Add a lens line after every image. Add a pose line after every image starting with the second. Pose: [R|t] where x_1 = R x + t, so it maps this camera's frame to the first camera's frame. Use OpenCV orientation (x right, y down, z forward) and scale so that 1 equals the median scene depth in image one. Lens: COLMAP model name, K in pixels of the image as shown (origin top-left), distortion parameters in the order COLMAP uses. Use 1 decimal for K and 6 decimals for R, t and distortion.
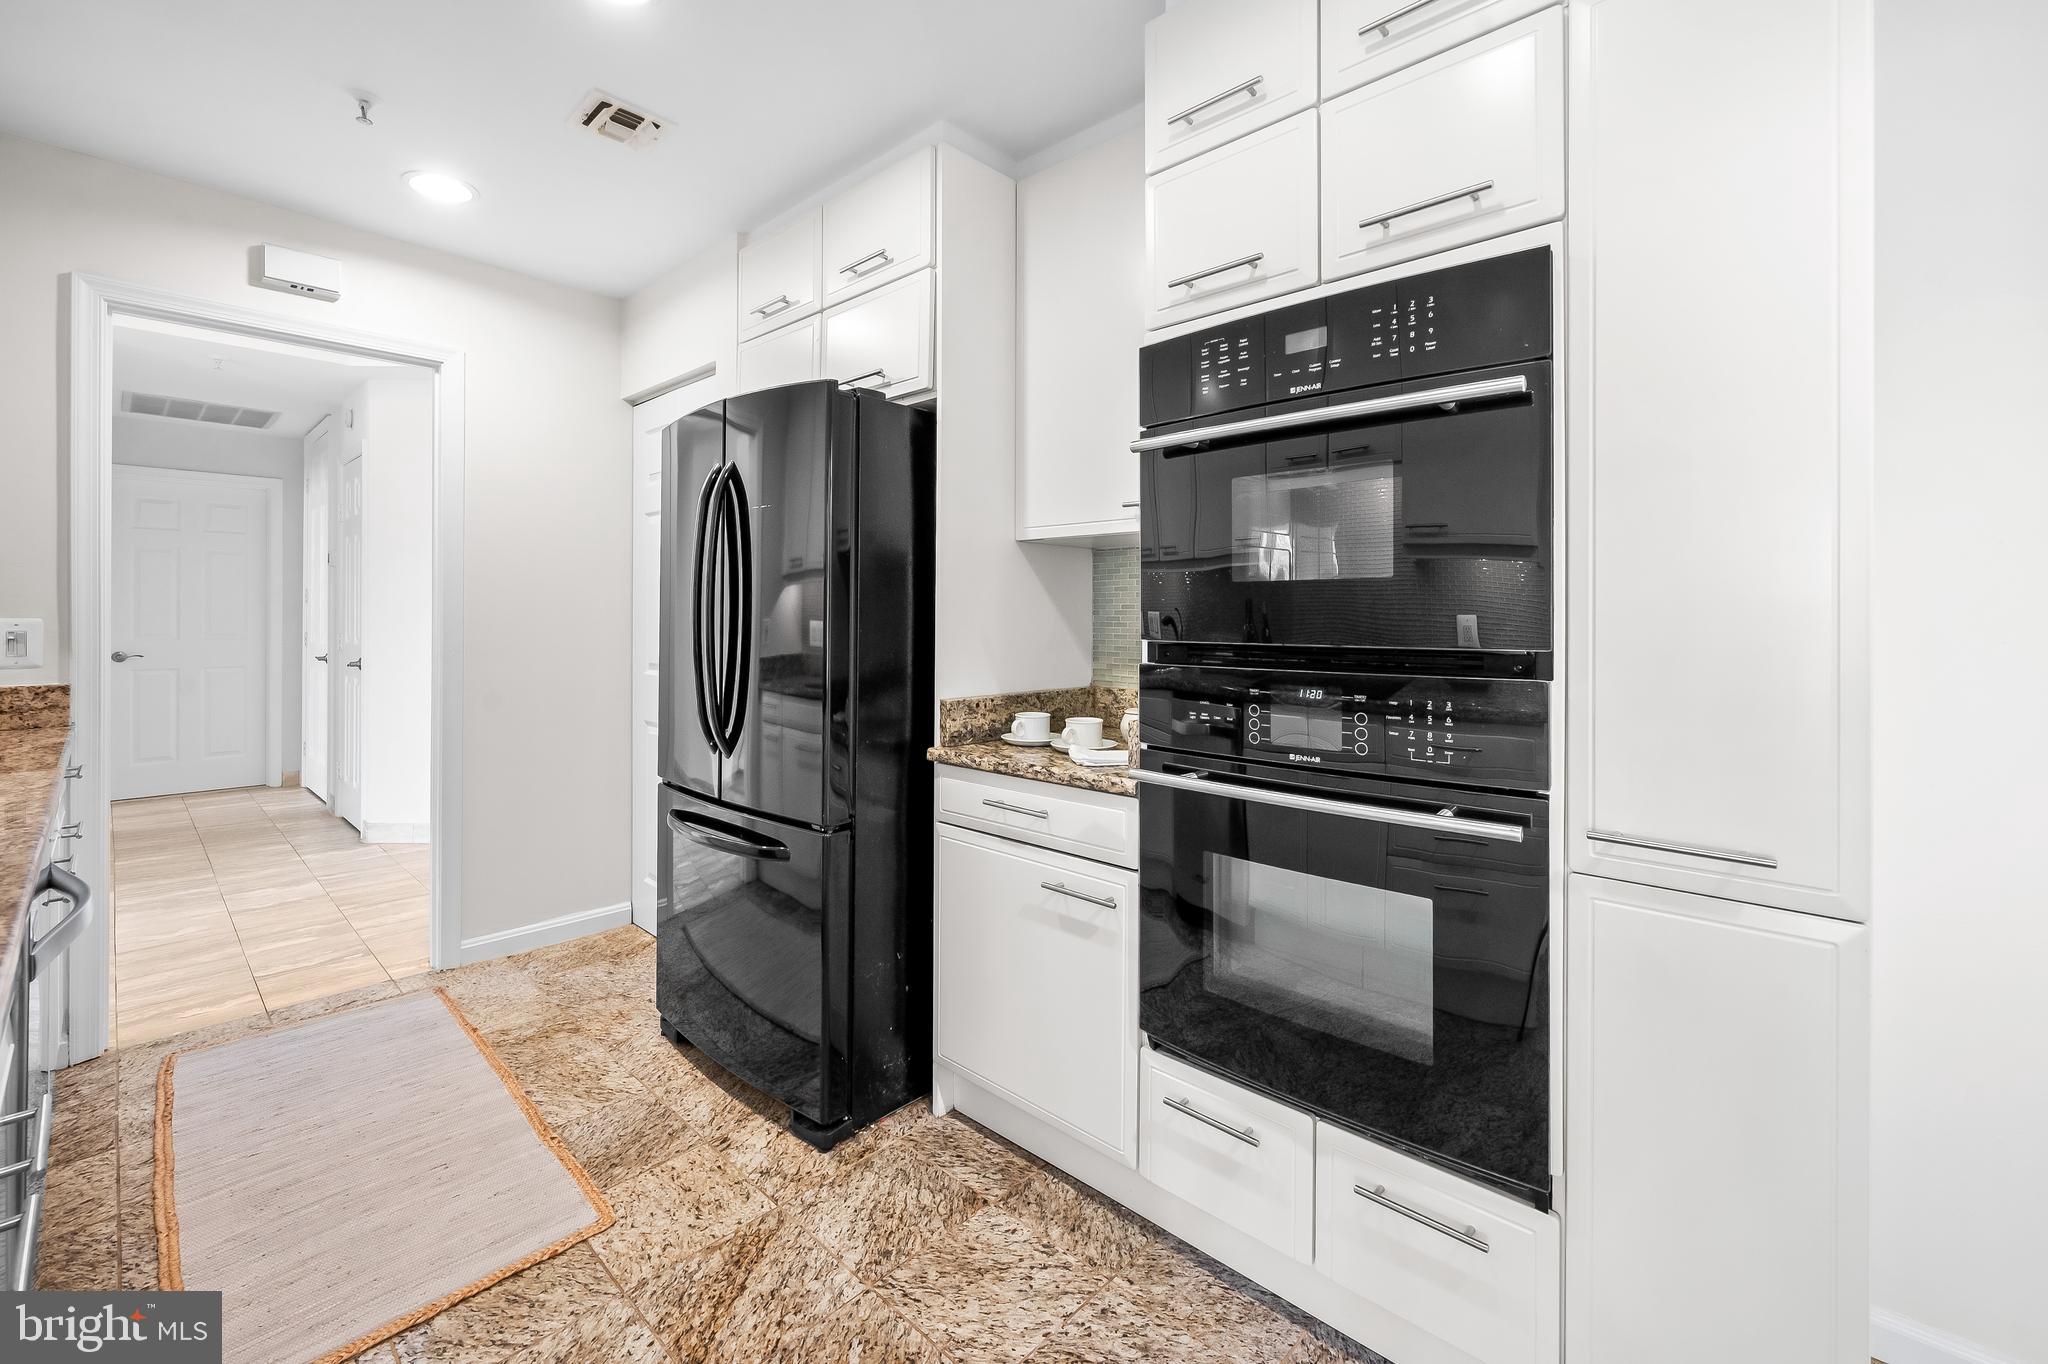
lens RADIAL K [[854.4, 0, 1029.5], [0, 854.4, 610.7], [0, 0, 1]] dist [0.001526, -0.000527]
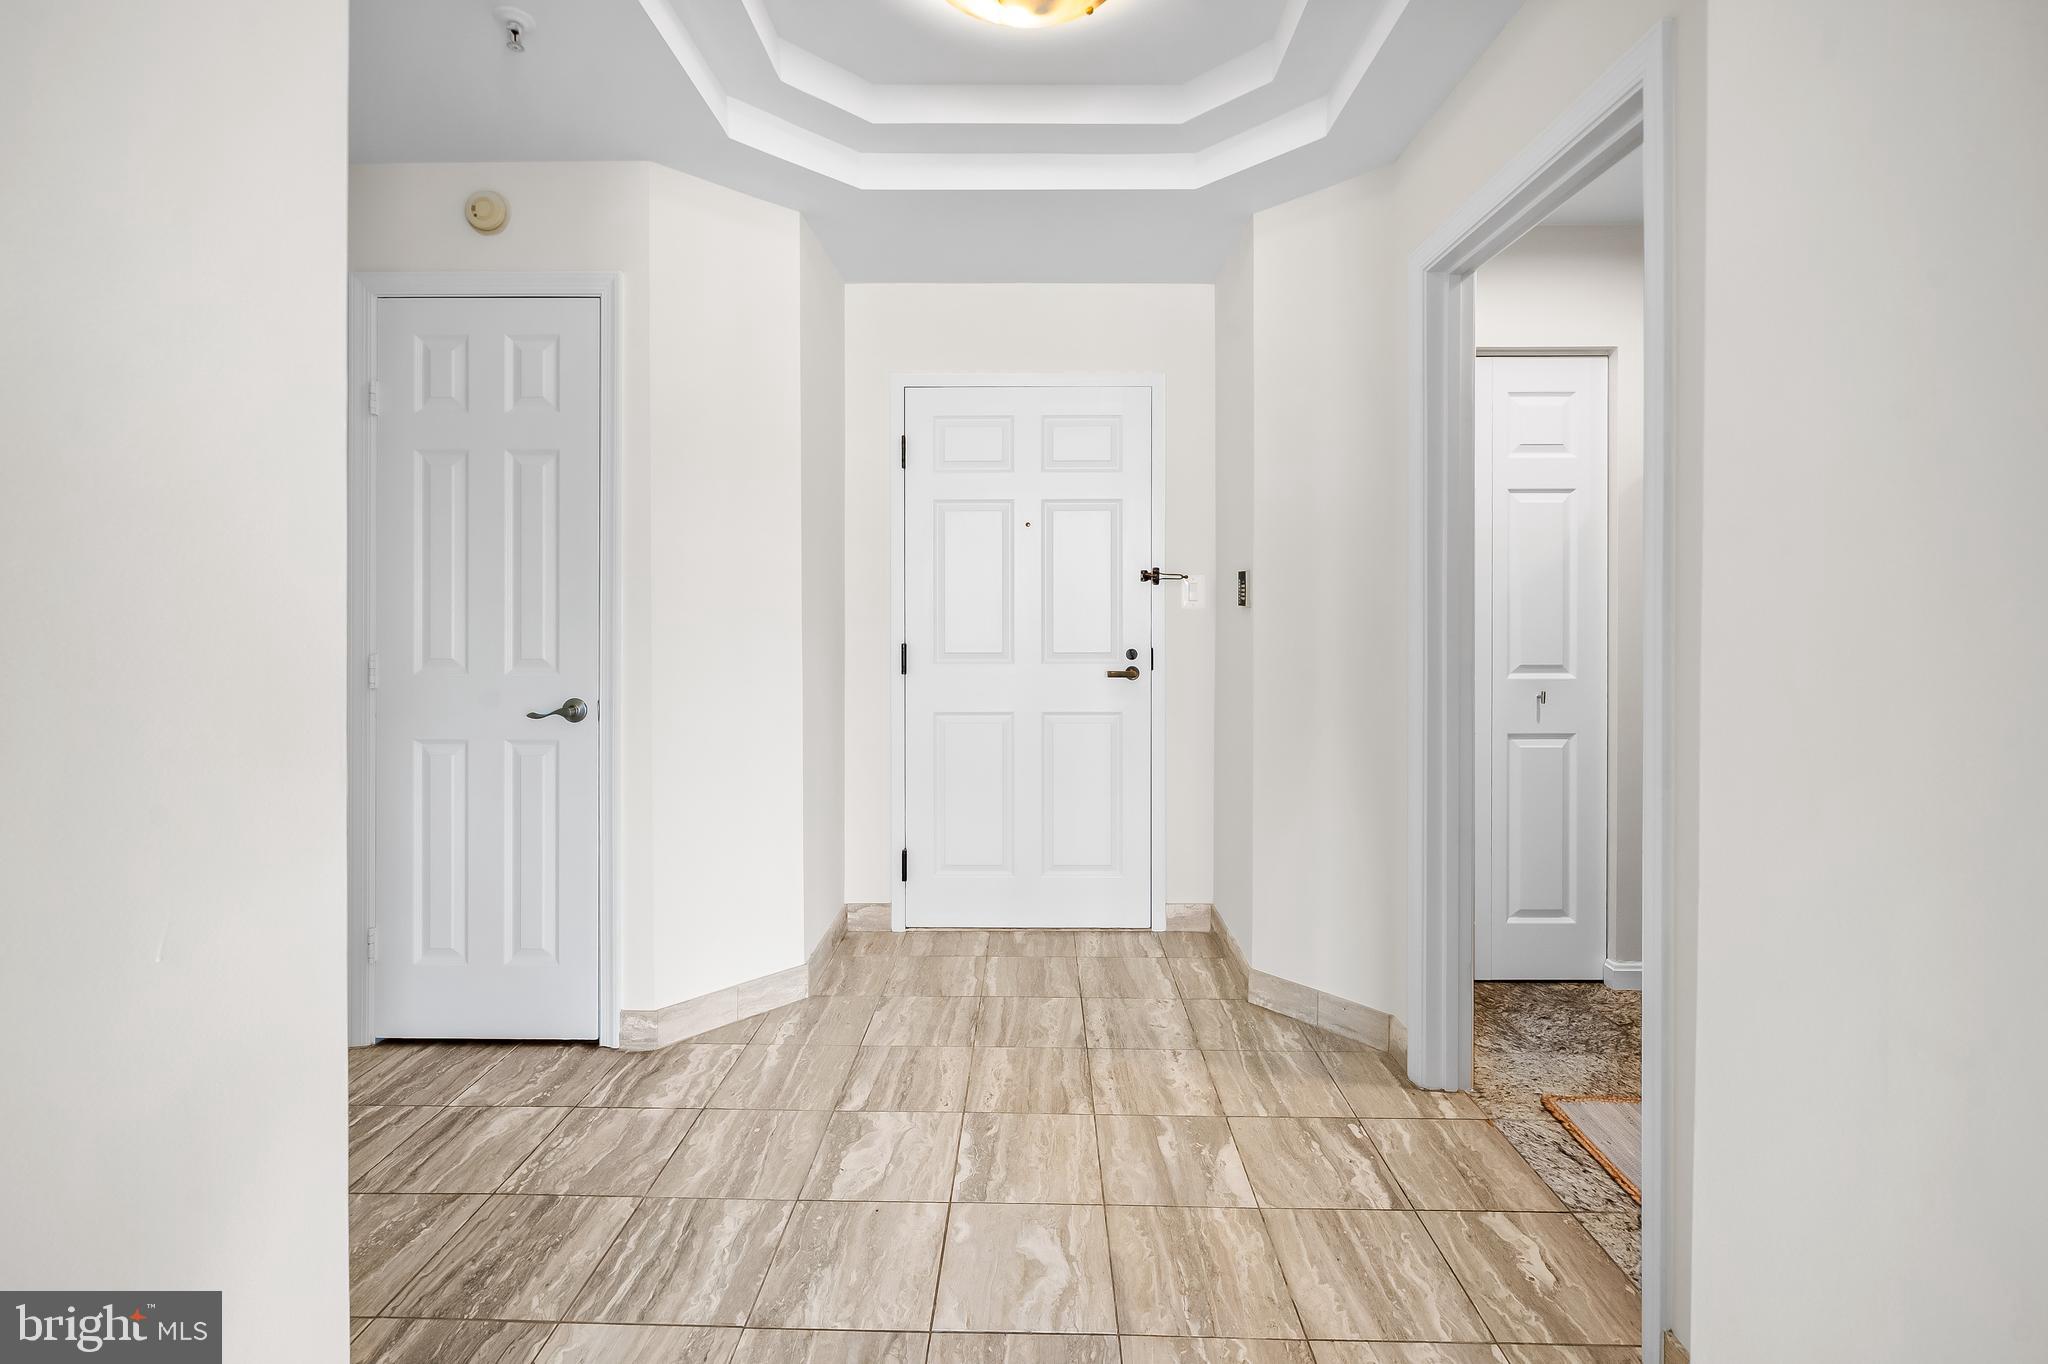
lens RADIAL K [[854.4, 0, 1052.9], [0, 854.4, 605.0], [0, 0, 1]] dist [0.001526, -0.000527]
pose [[0.737966, -0.002753, 0.674832, -2.075264], [0.000095, 0.999992, 0.003975, 0.002143], [-0.674838, -0.002869, 0.737961, 1.004635]]
